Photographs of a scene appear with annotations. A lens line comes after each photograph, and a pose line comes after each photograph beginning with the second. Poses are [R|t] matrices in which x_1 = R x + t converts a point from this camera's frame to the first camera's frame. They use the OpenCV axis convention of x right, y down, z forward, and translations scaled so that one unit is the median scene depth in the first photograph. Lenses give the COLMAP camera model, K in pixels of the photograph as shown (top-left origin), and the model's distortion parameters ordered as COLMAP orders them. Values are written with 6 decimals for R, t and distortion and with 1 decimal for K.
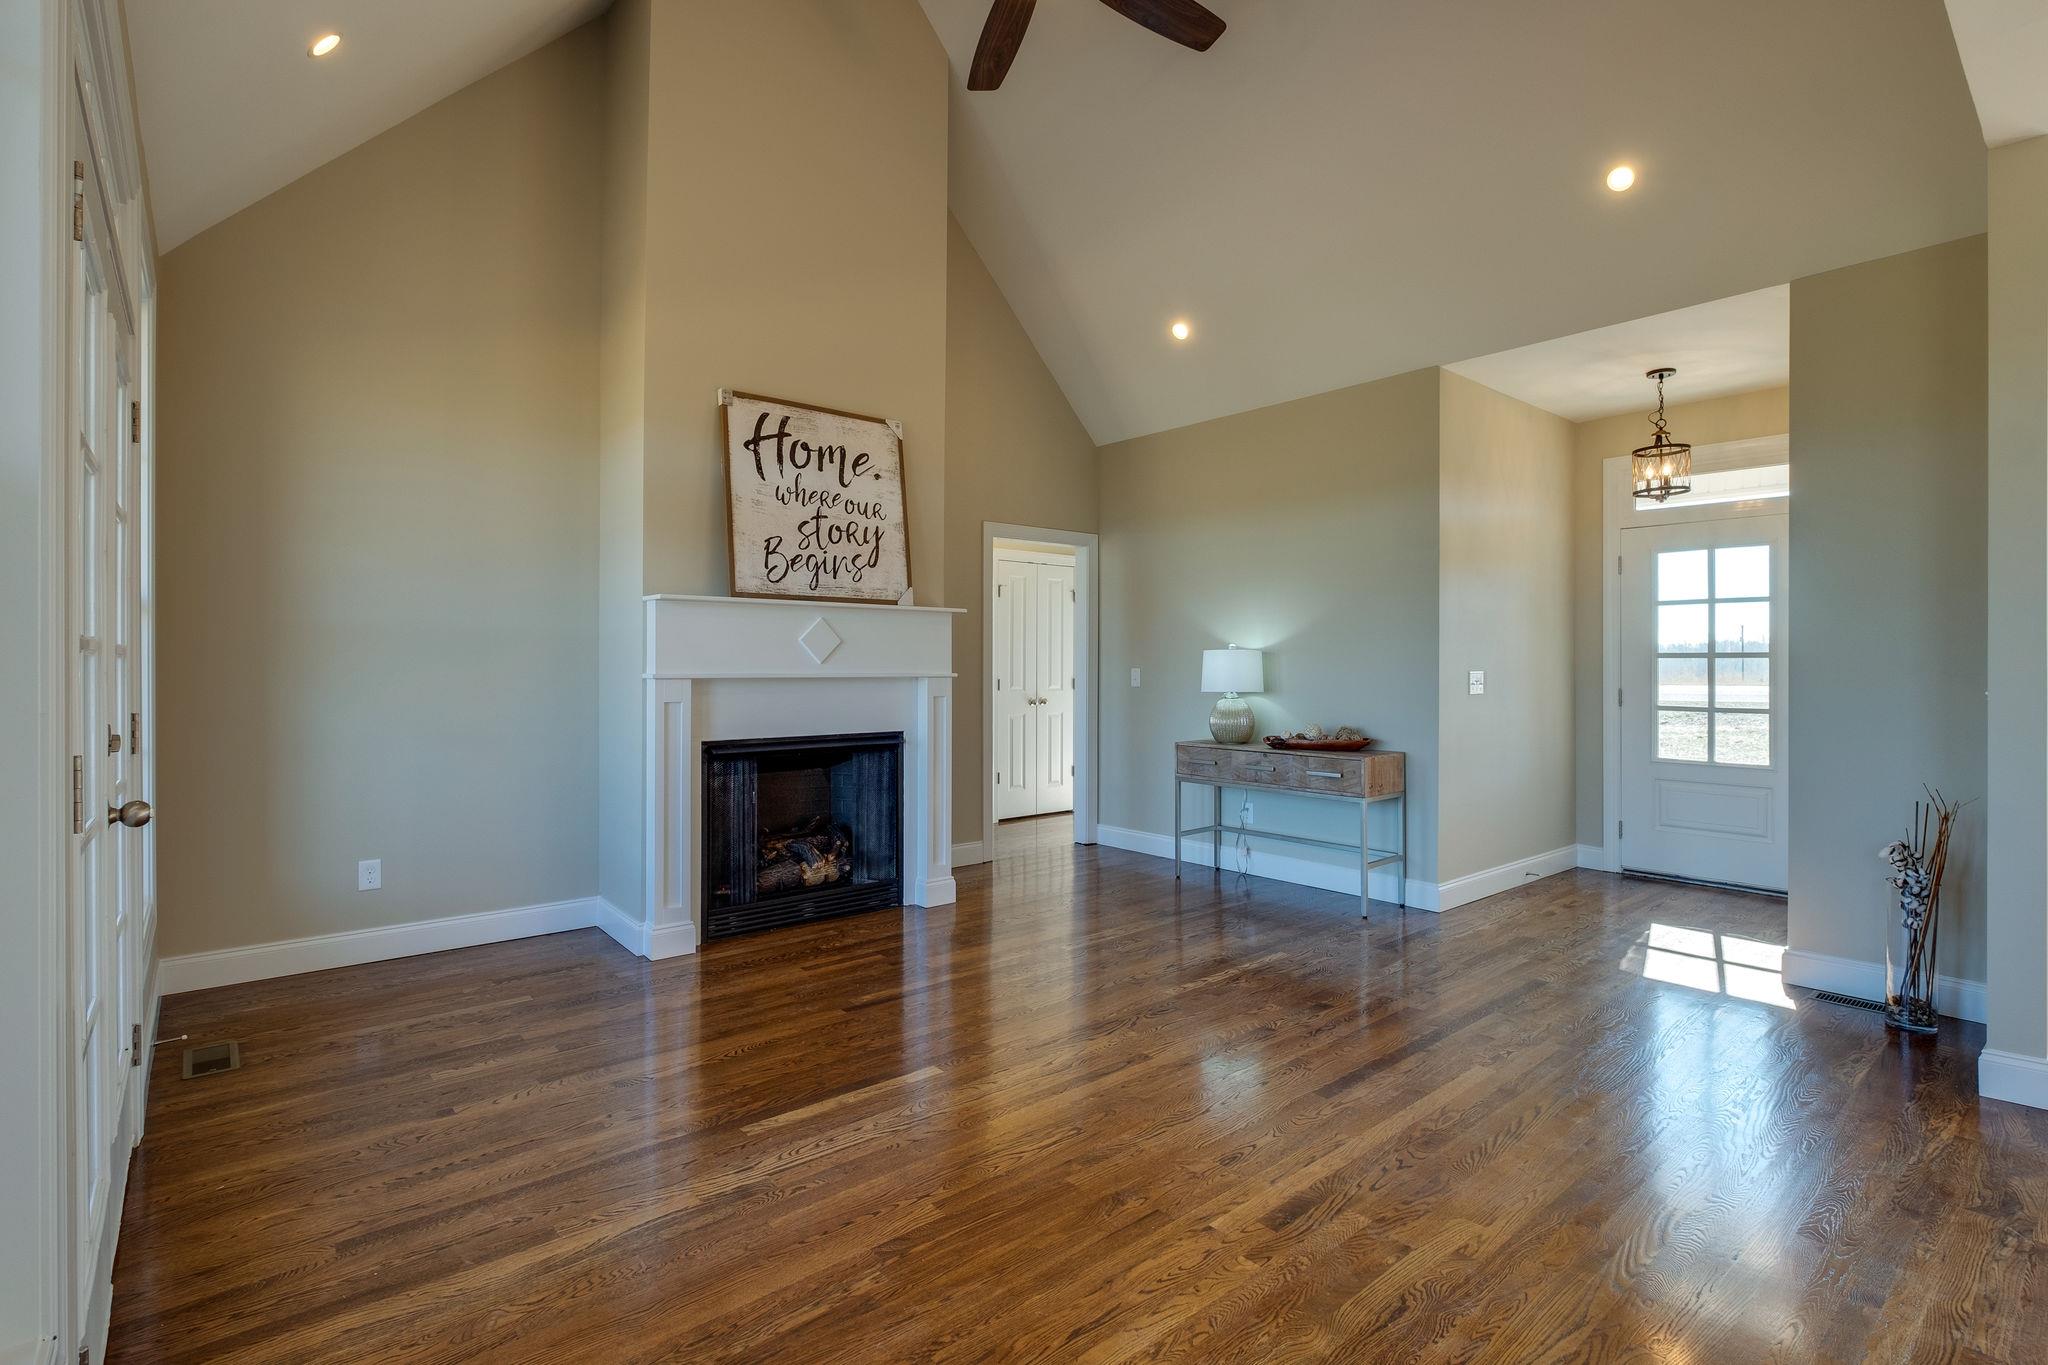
lens RADIAL K [[956.0, 0, 1021.2], [0, 956.0, 658.3], [0, 0, 1]] dist [-0.000108, -0.000163]
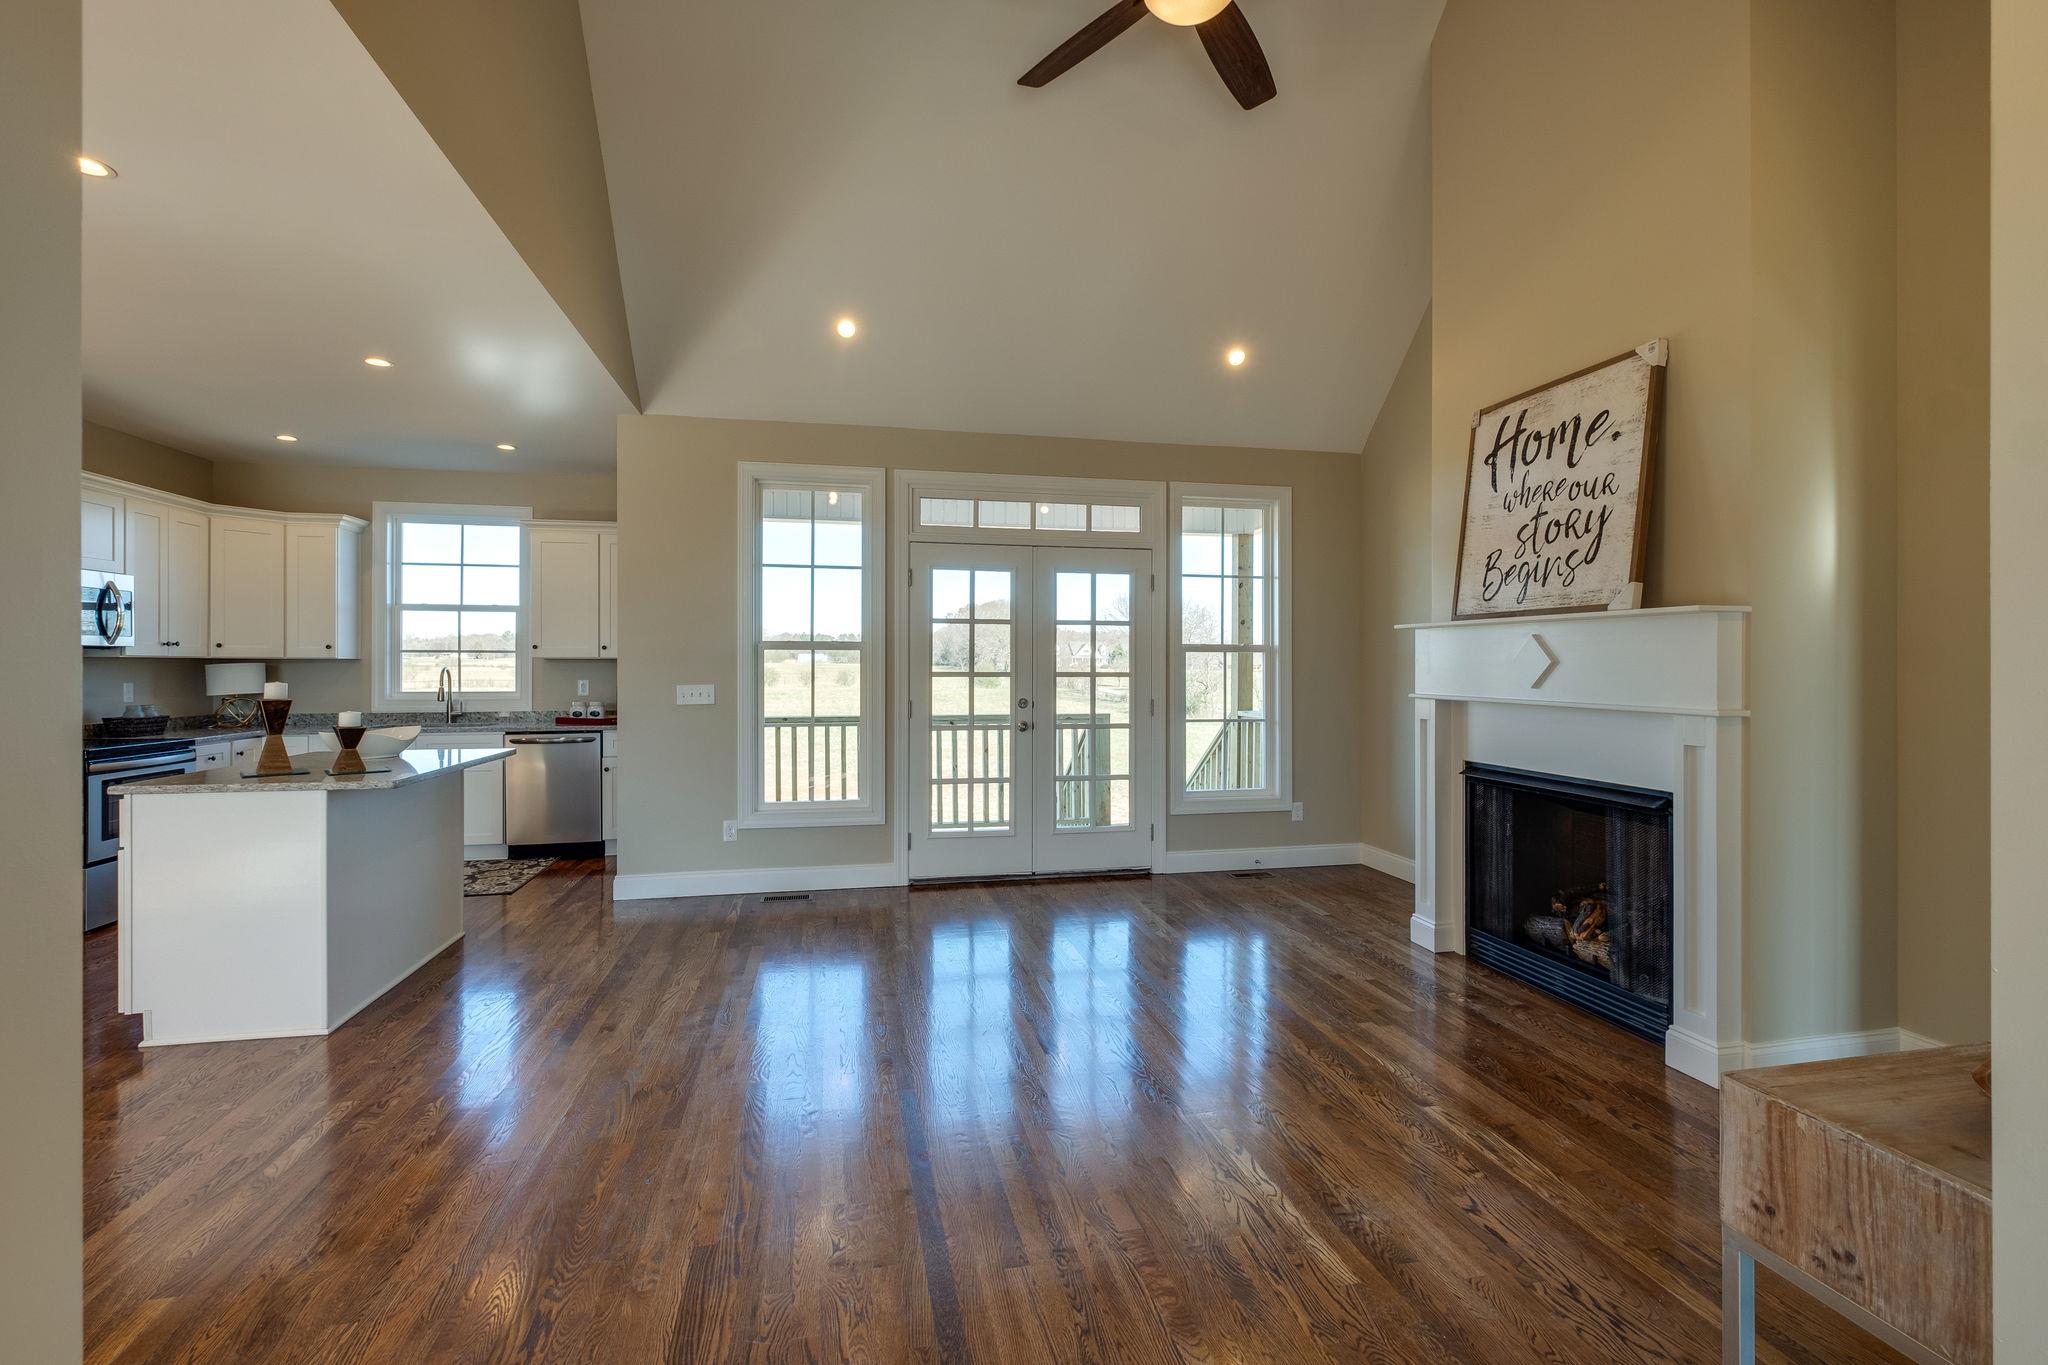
lens RADIAL K [[905.3, 0, 1035.5], [0, 905.3, 665.3], [0, 0, 1]] dist [-0.010238, 0.000011]
pose [[-0.460133, -0.000664, -0.887850, 0.698252], [0.001120, 0.999998, -0.001328, -0.014645], [0.887849, -0.001605, -0.460132, 0.966562]]
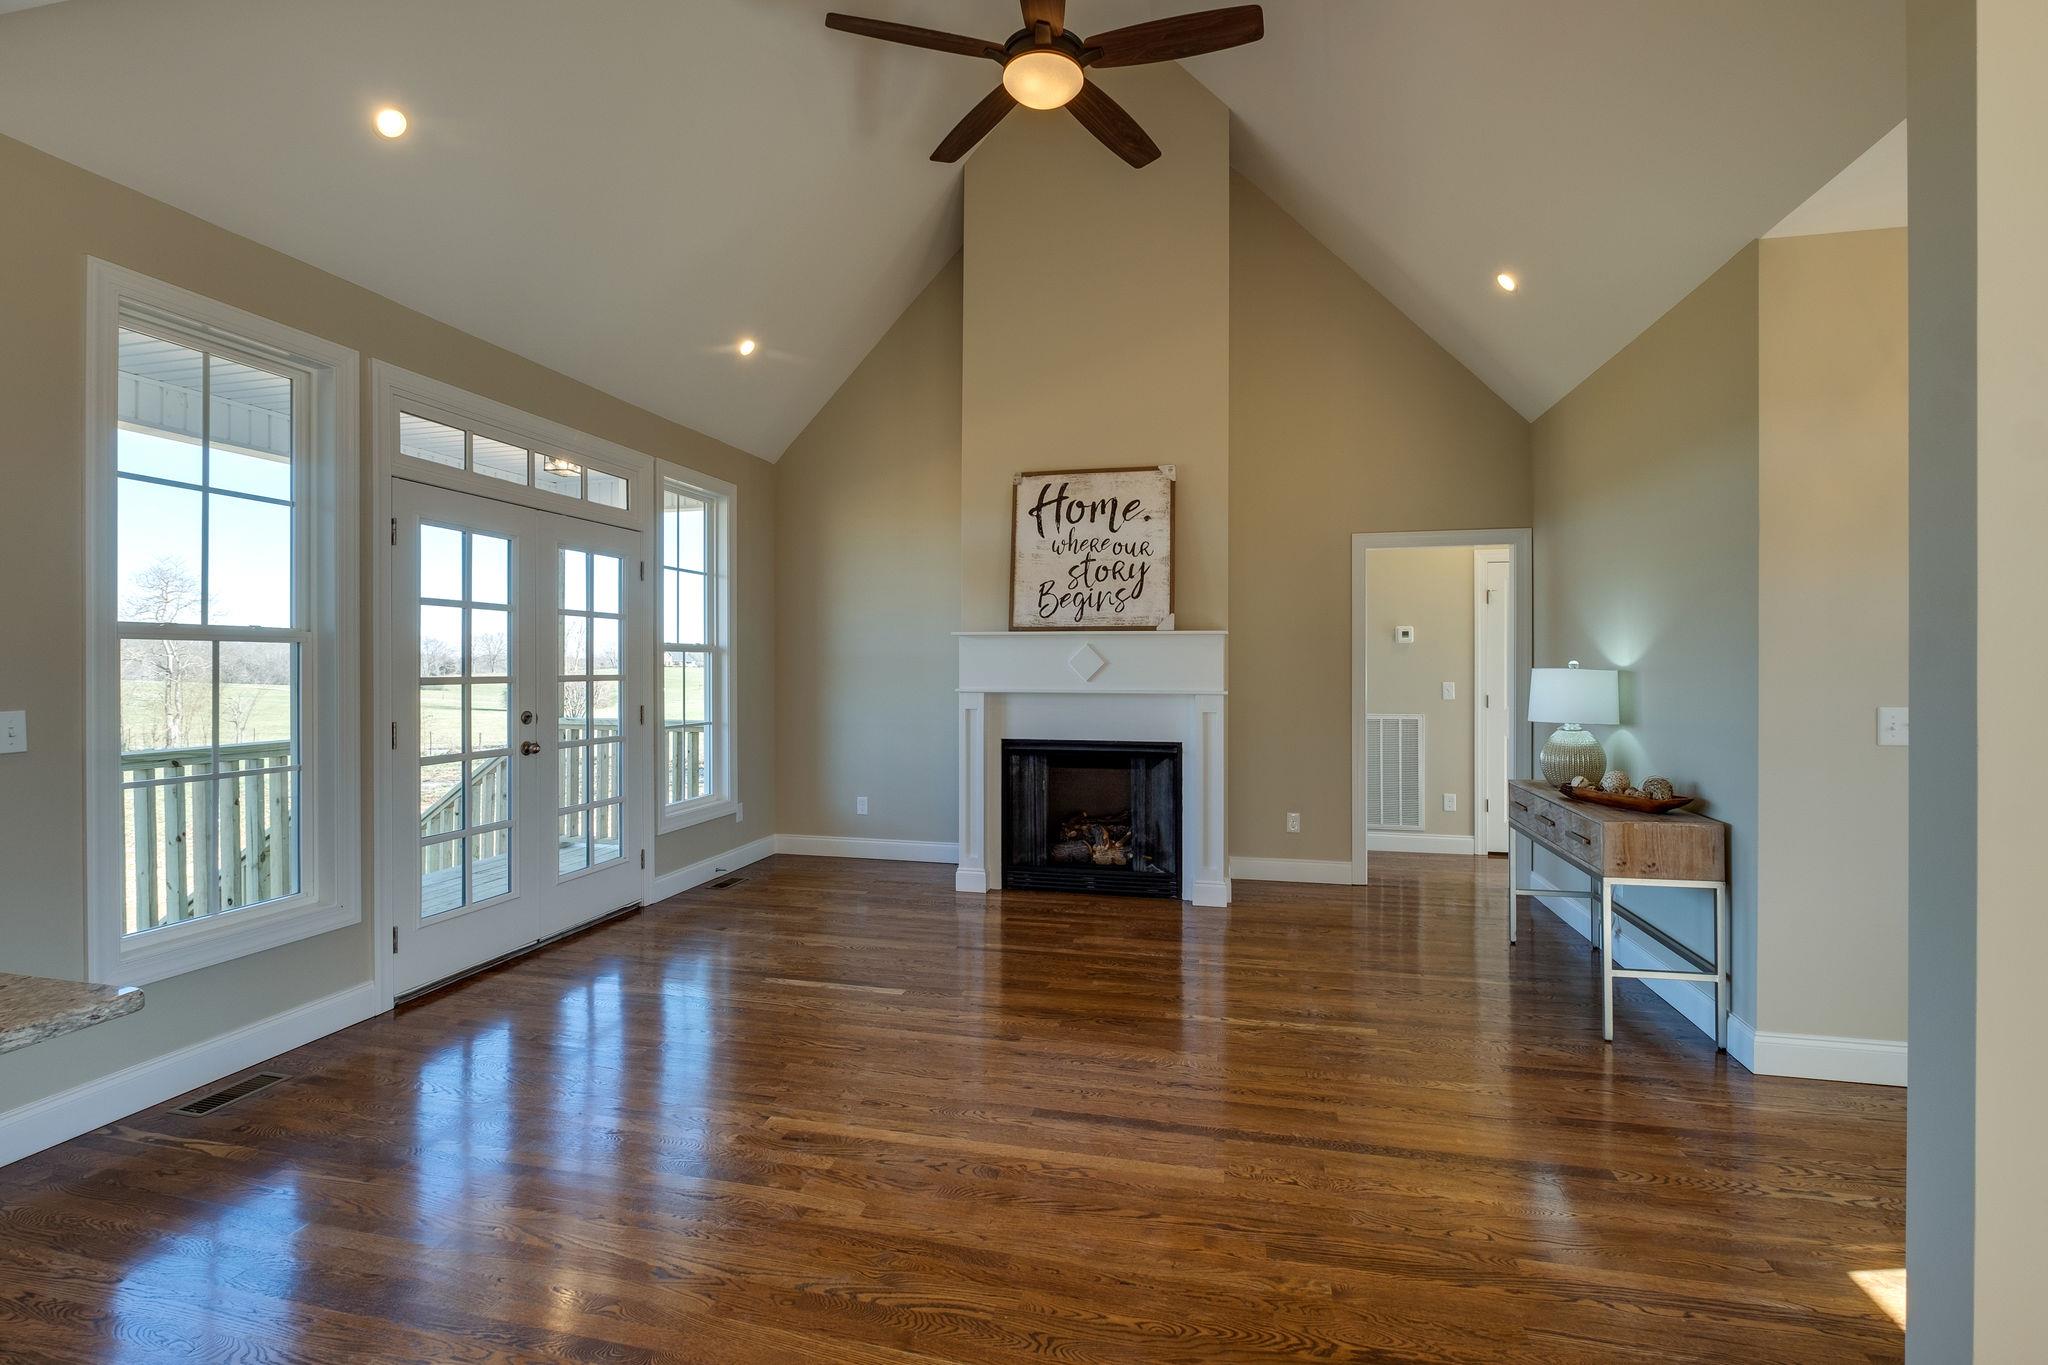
lens RADIAL K [[905.3, 0, 1034.8], [0, 905.3, 668.0], [0, 0, 1]] dist [-0.010238, 0.000011]
pose [[0.606979, 0.001941, -0.794716, 0.657924], [0.003918, 0.999978, 0.005435, -0.018090], [0.794709, -0.006412, 0.606957, 0.246546]]
